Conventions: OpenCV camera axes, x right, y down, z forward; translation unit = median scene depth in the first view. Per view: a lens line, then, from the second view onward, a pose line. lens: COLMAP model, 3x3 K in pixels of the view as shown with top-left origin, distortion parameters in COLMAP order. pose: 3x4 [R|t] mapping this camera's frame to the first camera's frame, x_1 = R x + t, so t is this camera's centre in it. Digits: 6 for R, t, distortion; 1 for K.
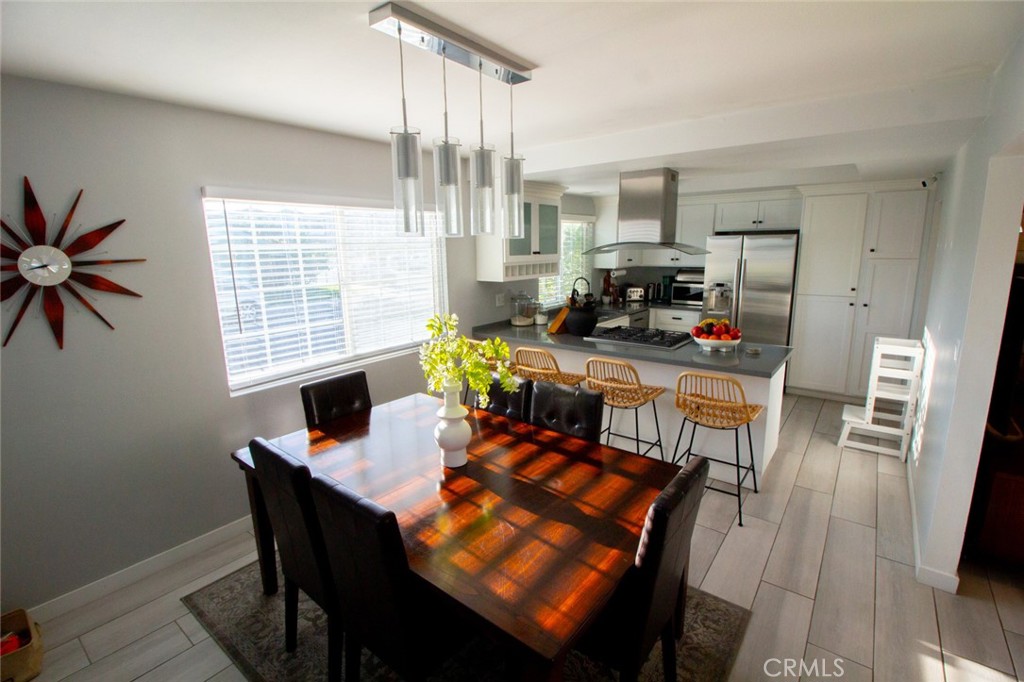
lens RADIAL K [[469.3, 0, 510.7], [0, 469.3, 337.3], [0, 0, 1]] dist [0.002725, -0.011589]
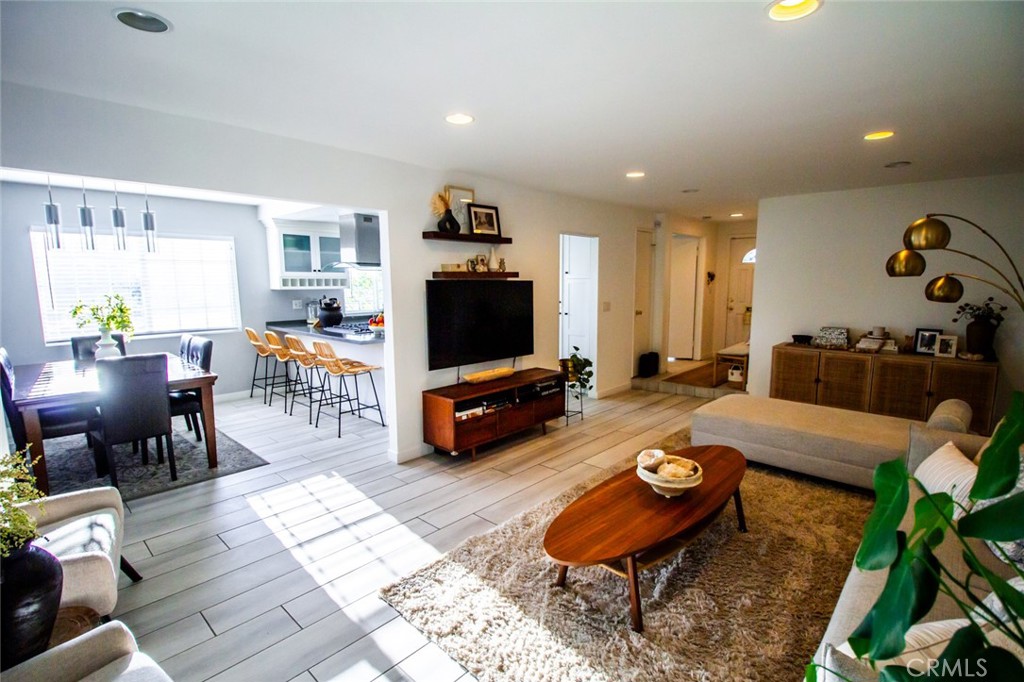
lens RADIAL K [[490.5, 0, 524.2], [0, 490.5, 346.6], [0, 0, 1]] dist [0.000261, -0.000218]
pose [[0.996702, 0.024685, -0.077308, 0.662042], [-0.028904, 0.998126, -0.053941, 0.089930], [0.075831, 0.055997, 0.995547, -0.335538]]
